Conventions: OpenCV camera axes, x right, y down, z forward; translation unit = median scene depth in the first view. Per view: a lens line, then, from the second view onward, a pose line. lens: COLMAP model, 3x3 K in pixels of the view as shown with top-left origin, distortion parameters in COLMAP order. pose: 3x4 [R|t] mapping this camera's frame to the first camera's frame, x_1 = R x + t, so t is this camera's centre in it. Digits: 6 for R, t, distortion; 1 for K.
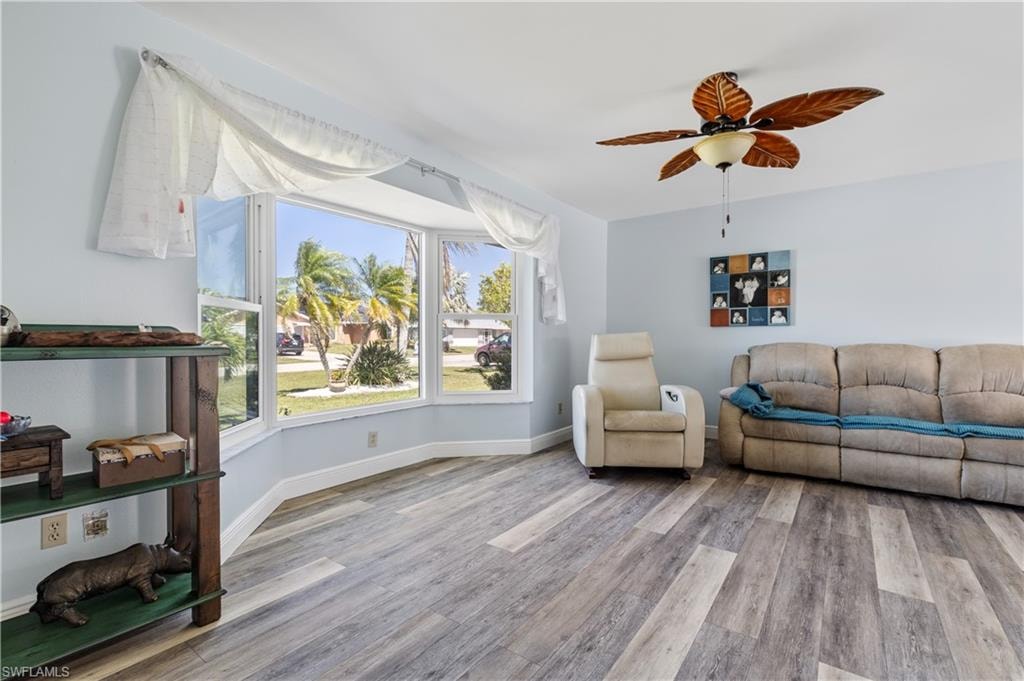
lens RADIAL K [[454.3, 0, 512.0], [0, 454.3, 340.5], [0, 0, 1]] dist [-0.002133, -0.000301]
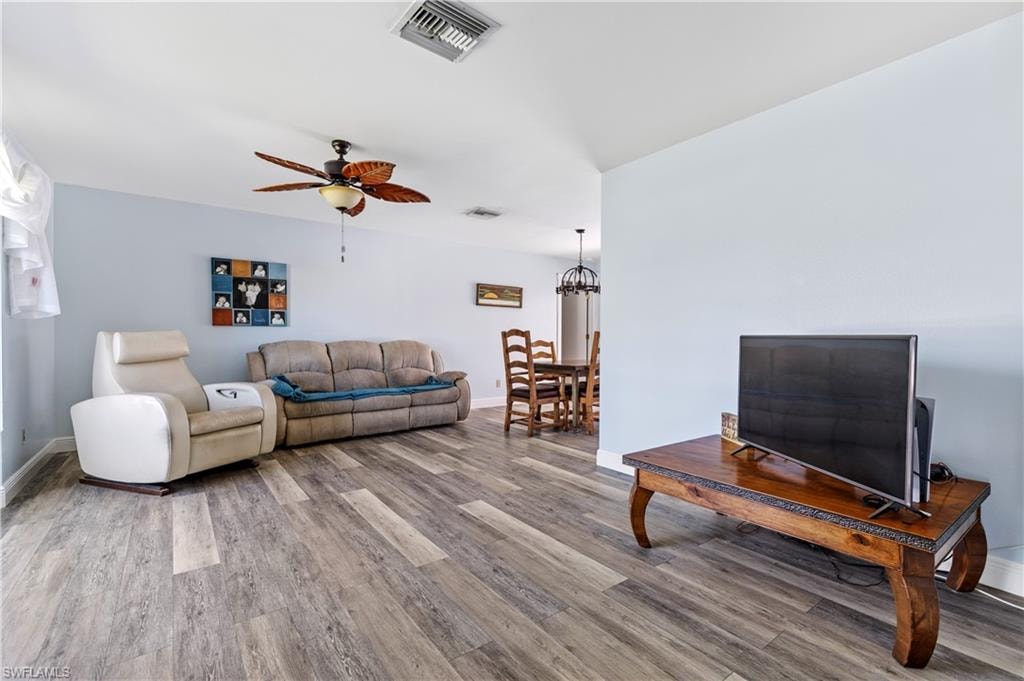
lens RADIAL K [[454.3, 0, 512.0], [0, 454.3, 340.5], [0, 0, 1]] dist [-0.002133, -0.000301]
pose [[0.299423, -0.008922, 0.954079, -0.490032], [0.004369, 0.999959, 0.007980, -0.003417], [-0.954111, 0.001779, 0.299449, 0.088956]]
